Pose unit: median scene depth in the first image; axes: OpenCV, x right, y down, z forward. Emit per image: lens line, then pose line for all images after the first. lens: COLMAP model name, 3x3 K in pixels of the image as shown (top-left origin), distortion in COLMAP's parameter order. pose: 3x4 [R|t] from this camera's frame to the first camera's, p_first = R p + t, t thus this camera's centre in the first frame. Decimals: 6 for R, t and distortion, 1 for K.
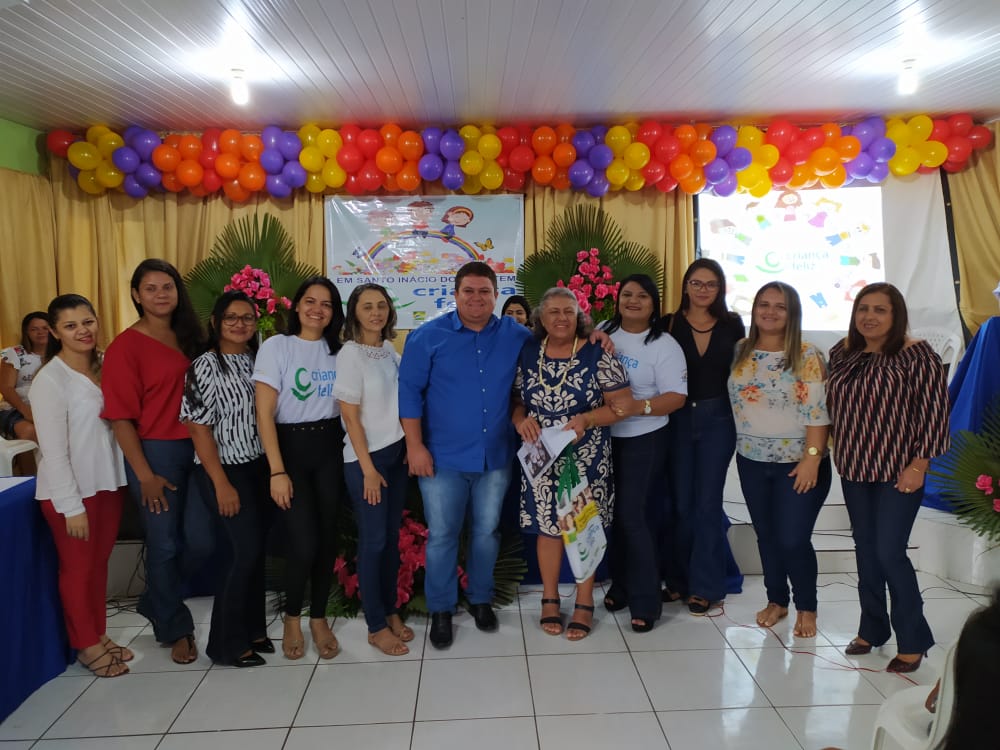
lens RADIAL K [[744.8, 0, 491.2], [0, 744.8, 369.9], [0, 0, 1]] dist [0.075816, -0.087498]
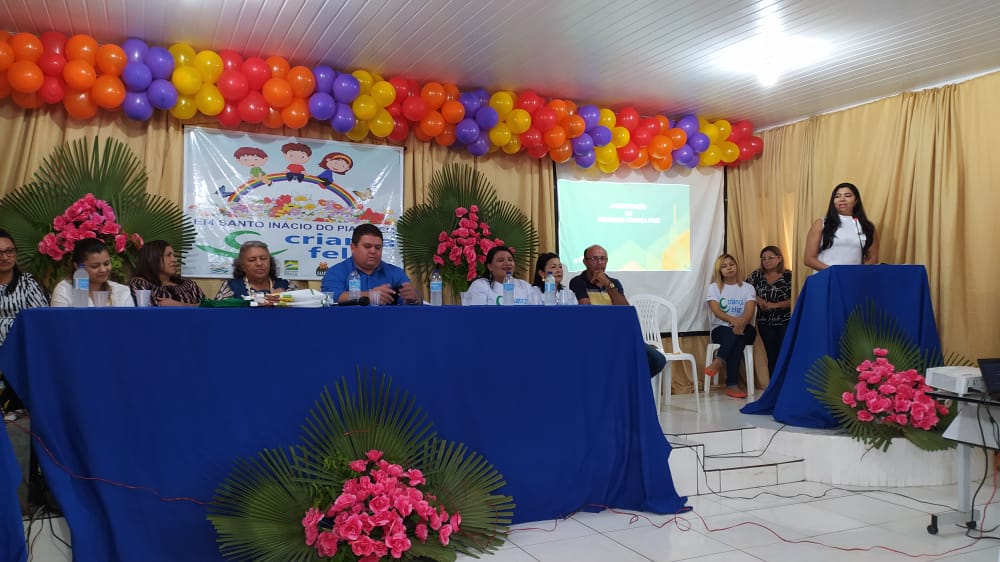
lens RADIAL K [[738.5, 0, 498.7], [0, 738.5, 277.7], [0, 0, 1]] dist [0.055187, -0.056673]
pose [[0.916223, 0.033104, 0.399300, -0.239143], [0.019674, 0.991662, -0.127358, 0.067550], [-0.400186, 0.124544, 0.907932, 0.081258]]
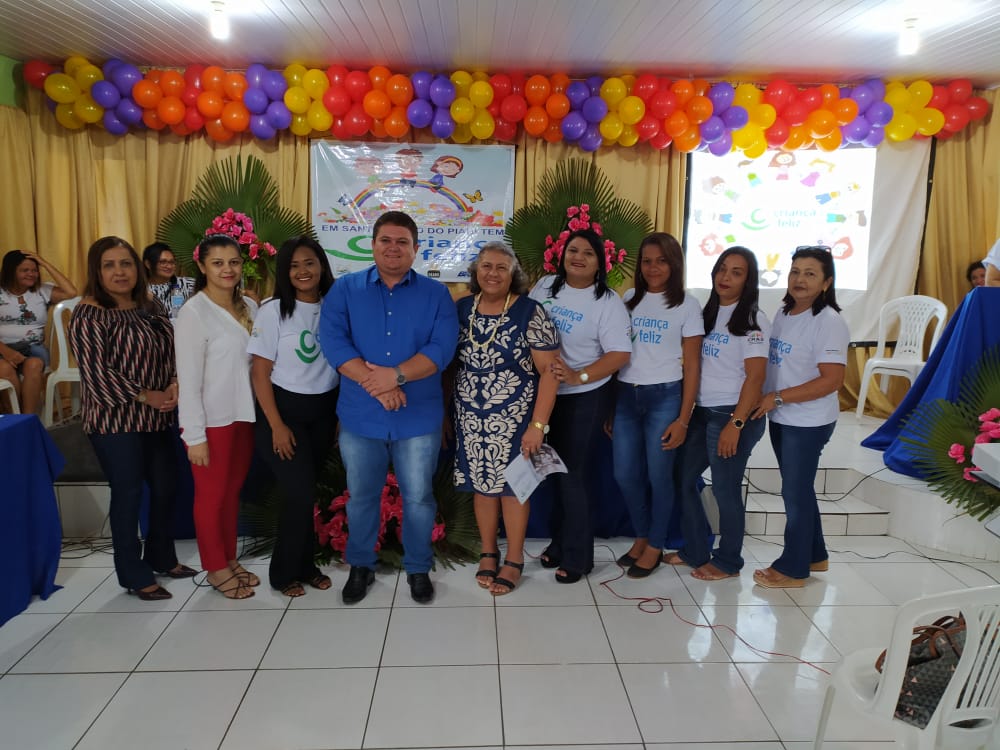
lens RADIAL K [[744.8, 0, 496.2], [0, 744.8, 370.4], [0, 0, 1]] dist [0.075816, -0.087498]
pose [[0.999350, 0.033959, 0.012082, 0.017508], [-0.034630, 0.997570, 0.060449, -0.000441], [-0.010000, -0.060828, 0.998098, 0.005477]]
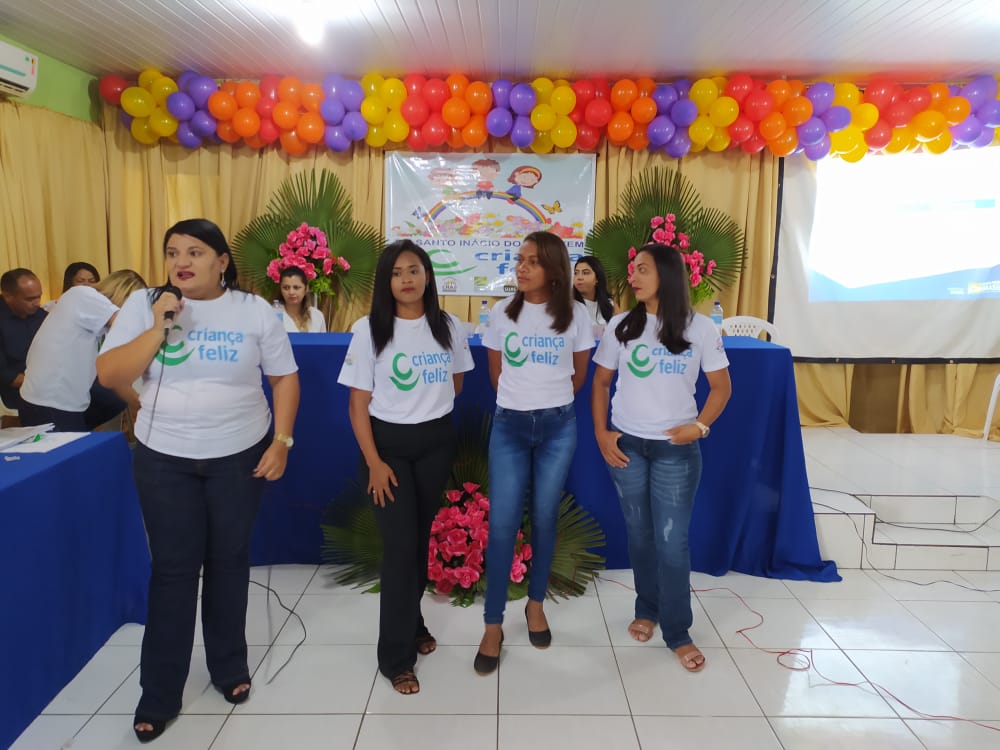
lens RADIAL K [[744.8, 0, 501.7], [0, 744.8, 375.1], [0, 0, 1]] dist [0.075816, -0.087498]
pose [[0.998799, 0.033192, -0.036035, -0.033171], [-0.031660, 0.998605, 0.042261, 0.005719], [0.037388, -0.041069, 0.998457, 0.050375]]
